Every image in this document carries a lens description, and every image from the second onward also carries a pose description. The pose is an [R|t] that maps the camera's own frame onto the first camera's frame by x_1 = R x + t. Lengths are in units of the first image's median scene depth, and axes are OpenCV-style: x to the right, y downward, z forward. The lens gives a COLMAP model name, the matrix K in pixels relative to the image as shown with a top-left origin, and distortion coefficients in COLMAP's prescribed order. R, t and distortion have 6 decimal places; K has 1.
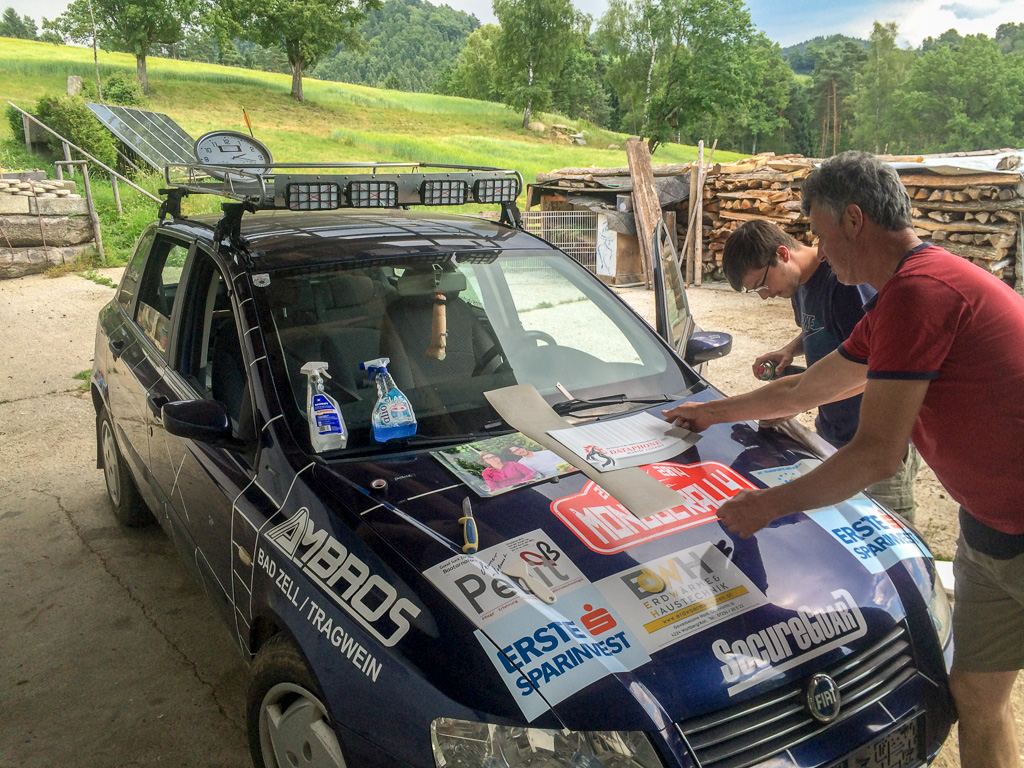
lens RADIAL K [[880.8, 0, 512.0], [0, 880.8, 384.0], [0, 0, 1]] dist [0.079973, -0.111937]
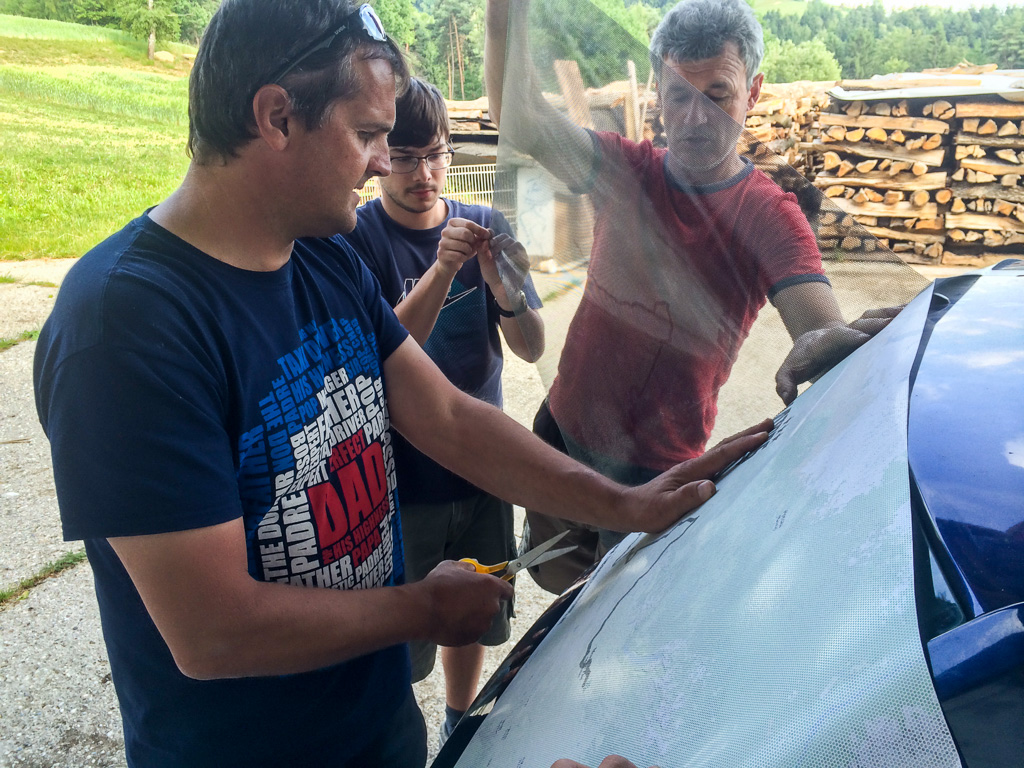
lens RADIAL K [[880.8, 0, 512.0], [0, 880.8, 384.0], [0, 0, 1]] dist [0.079973, -0.111937]
pose [[0.914818, -0.131571, 0.381834, -0.186841], [0.106743, 0.990595, 0.085597, -0.079993], [-0.389505, -0.037547, 0.920259, 0.342451]]
